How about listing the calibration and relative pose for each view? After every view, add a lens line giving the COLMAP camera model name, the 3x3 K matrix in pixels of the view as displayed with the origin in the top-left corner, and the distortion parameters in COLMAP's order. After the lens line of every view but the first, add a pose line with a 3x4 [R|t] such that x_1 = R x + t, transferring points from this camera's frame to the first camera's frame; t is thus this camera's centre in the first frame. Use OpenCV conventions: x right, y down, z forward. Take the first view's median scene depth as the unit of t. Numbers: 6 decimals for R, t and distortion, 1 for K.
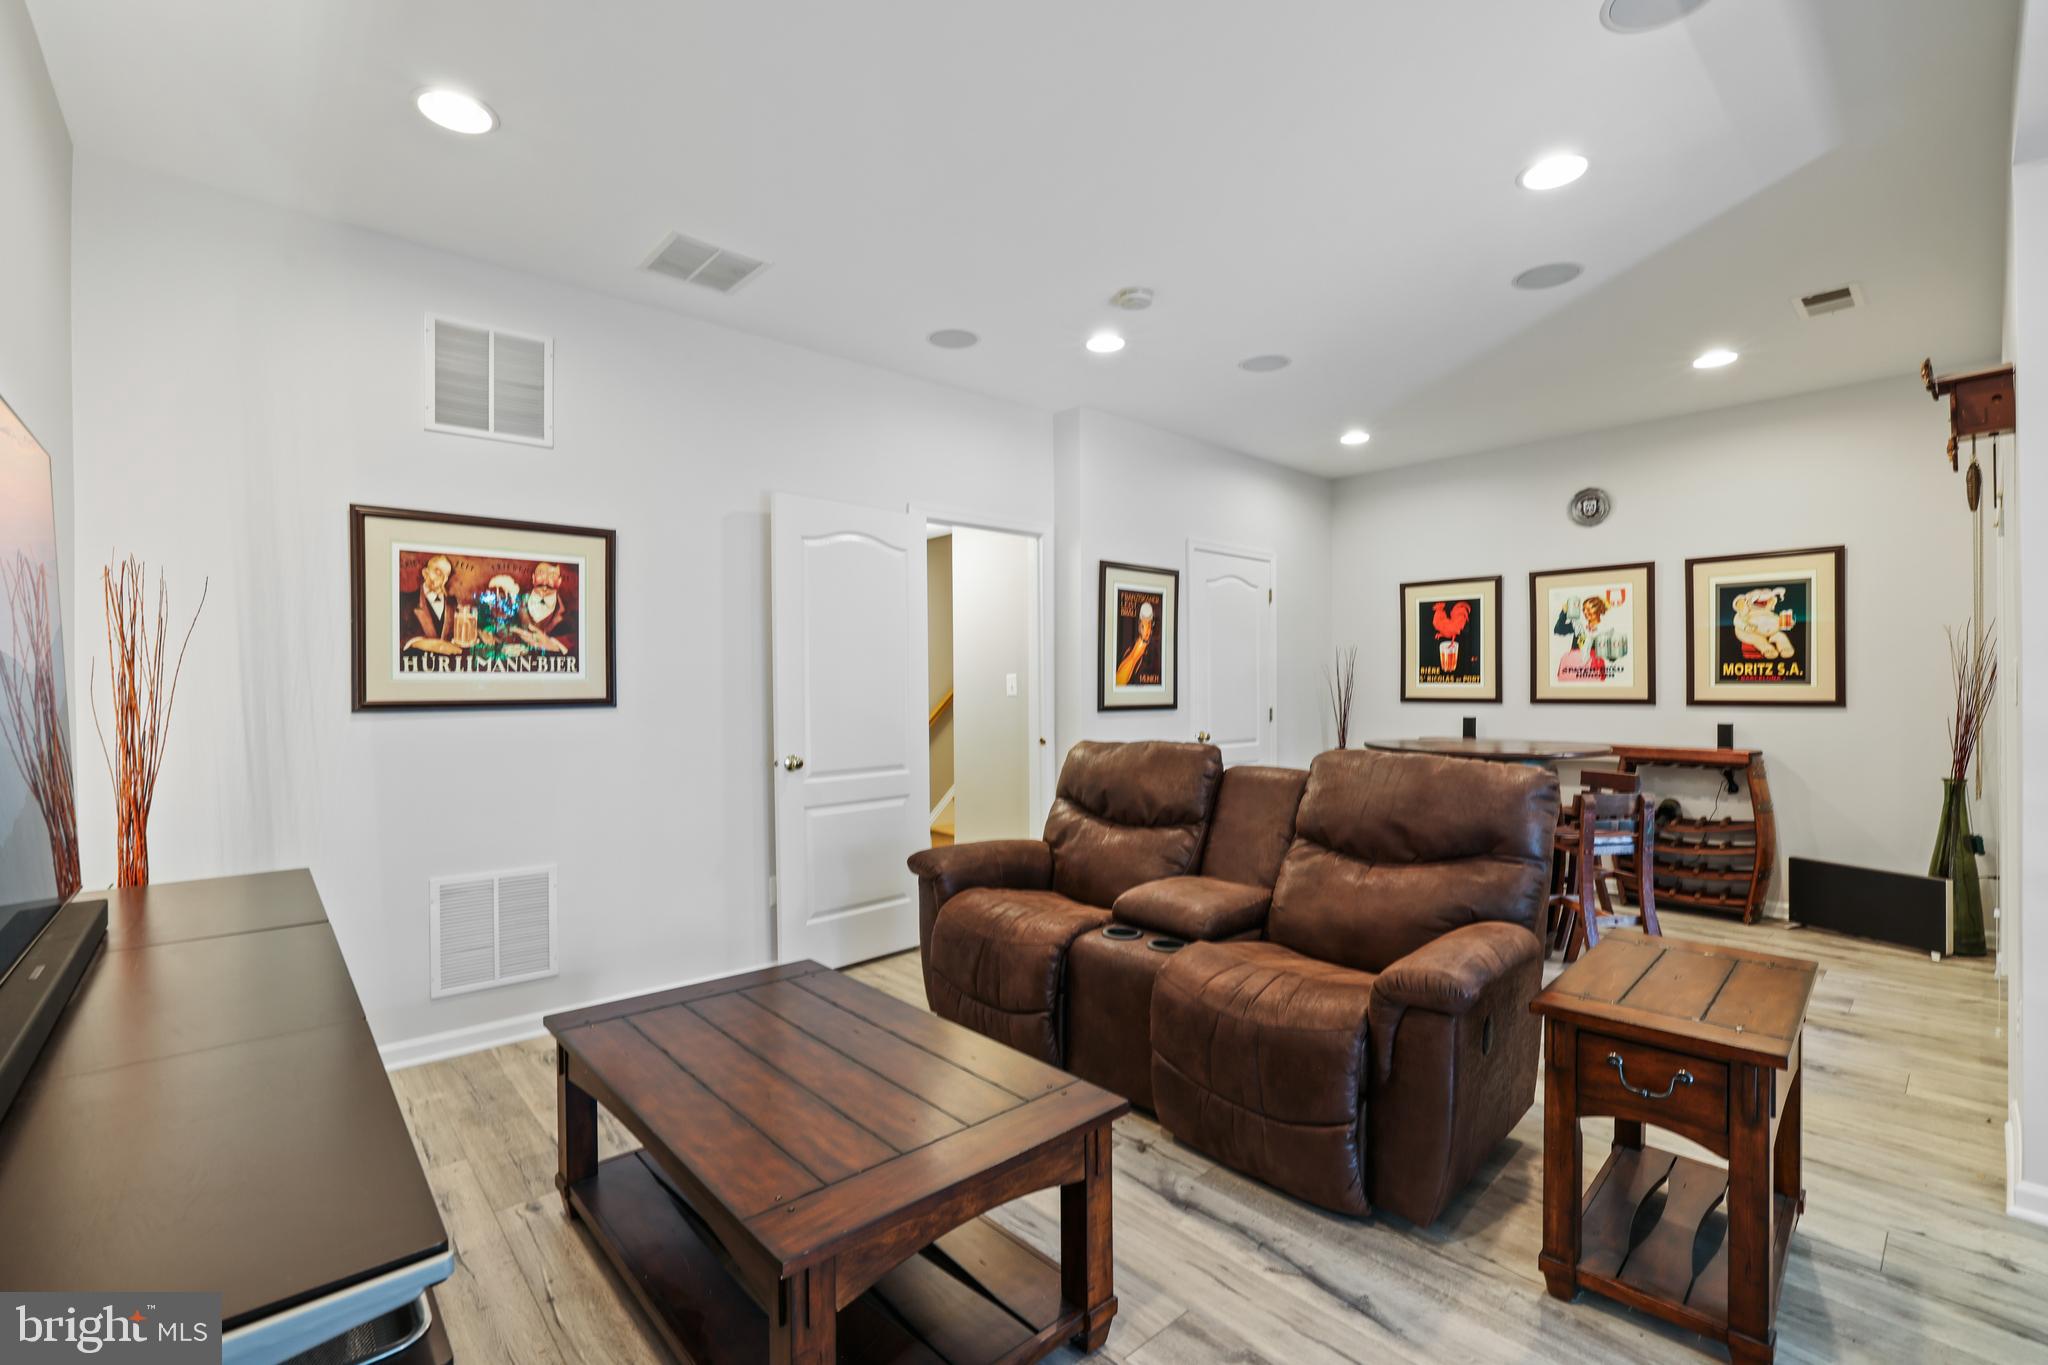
lens RADIAL K [[880.8, 0, 1022.4], [0, 880.8, 684.8], [0, 0, 1]] dist [-0.019536, 0.002614]
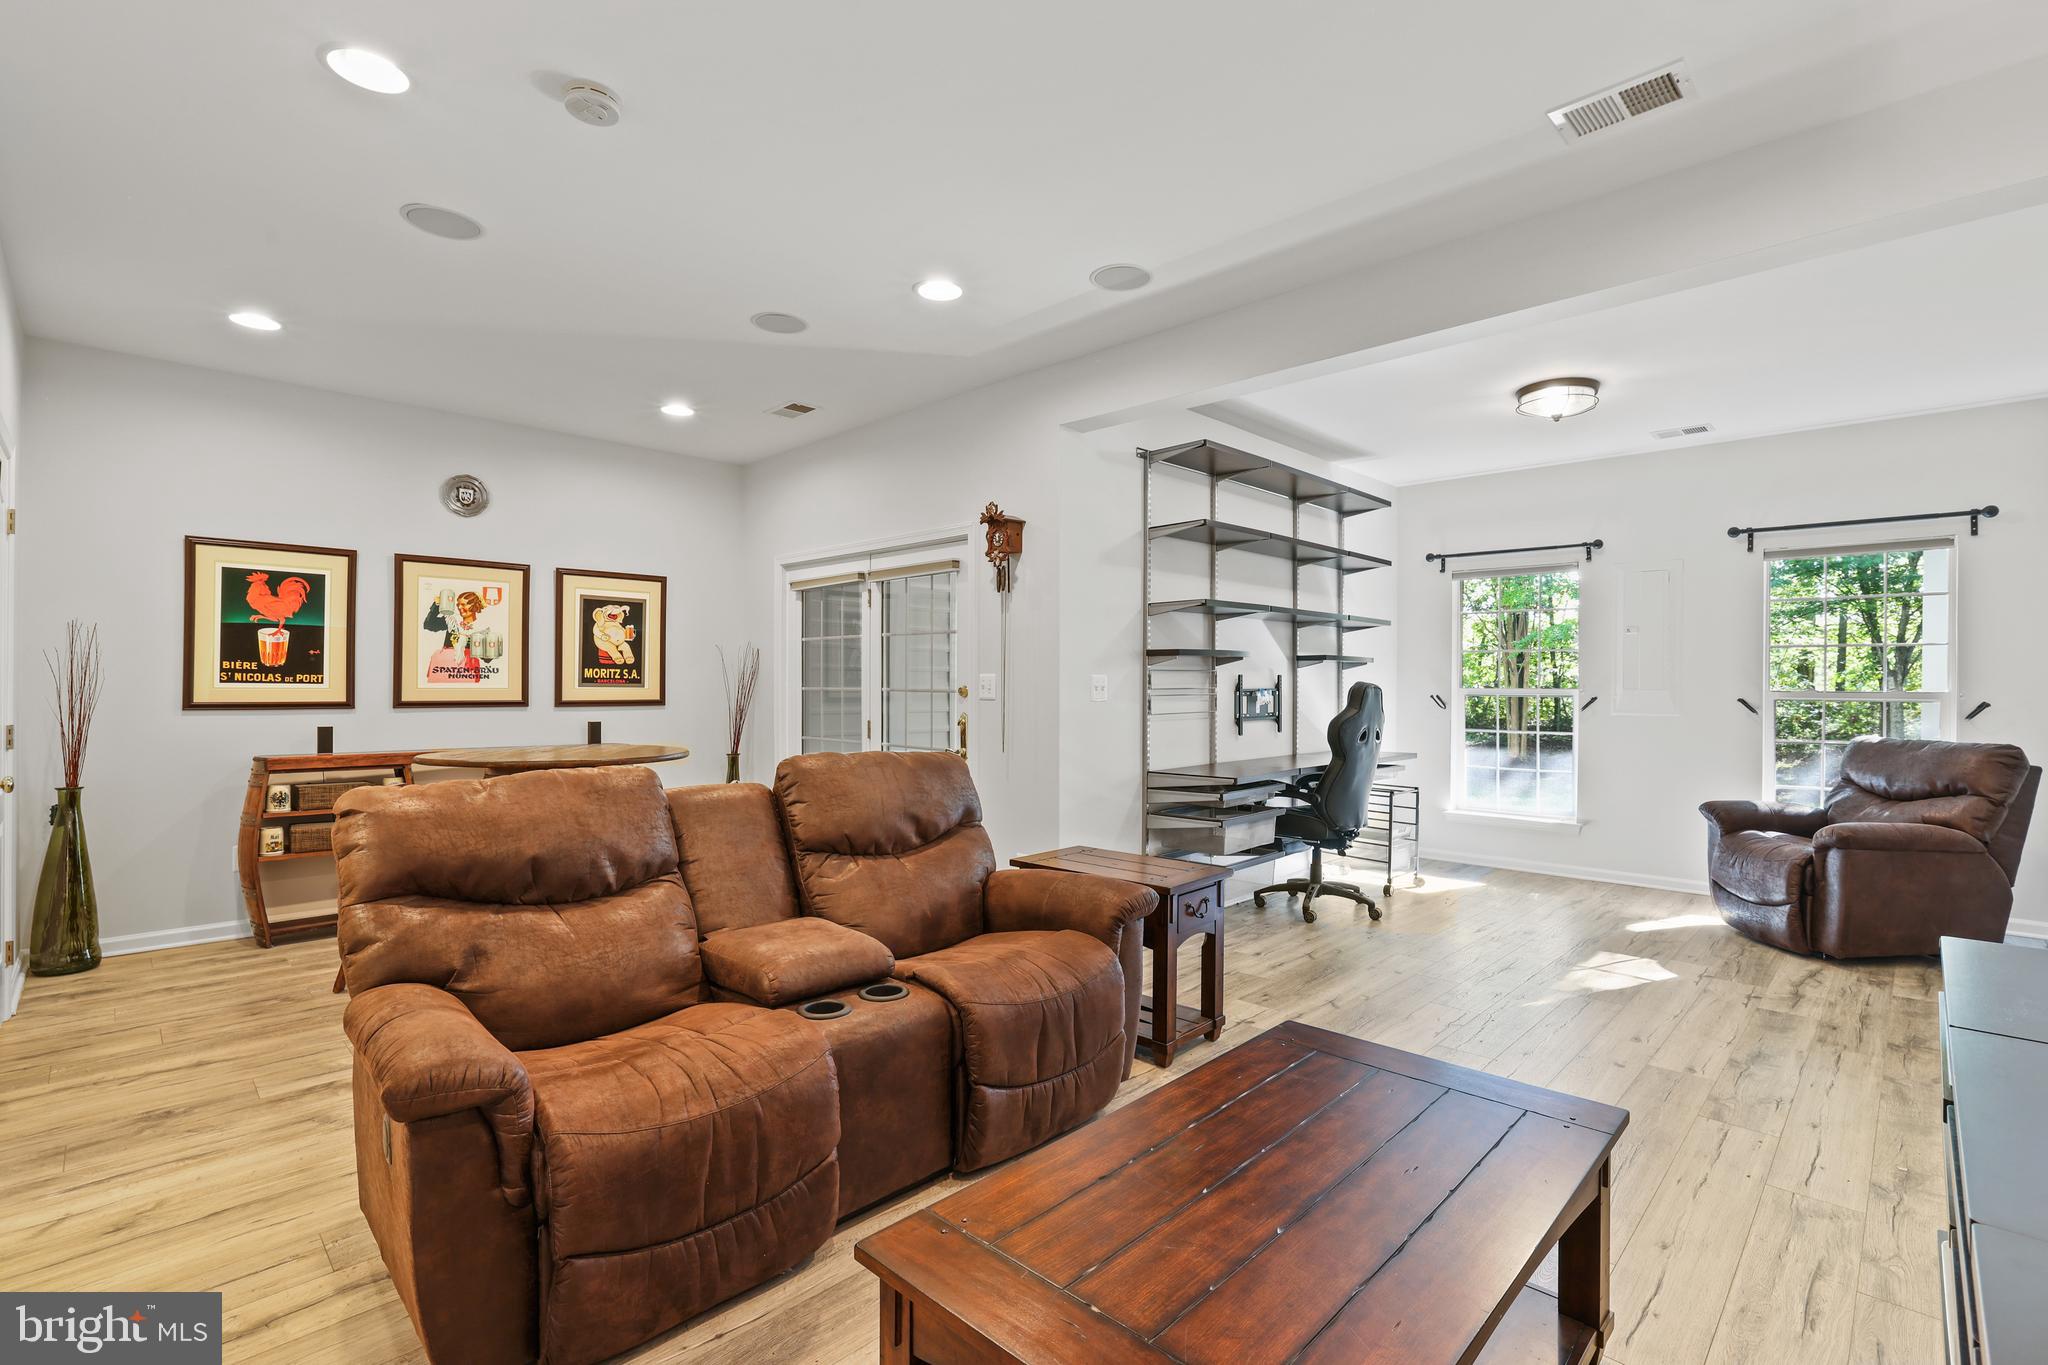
lens RADIAL K [[941.4, 0, 1022.5], [0, 941.4, 684.6], [0, 0, 1]] dist [-0.004822, -0.000247]
pose [[-0.047549, 0.004529, 0.998859, -0.384594], [-0.004554, 0.999978, -0.004751, 0.000269], [-0.998859, -0.004774, -0.047528, 0.461303]]
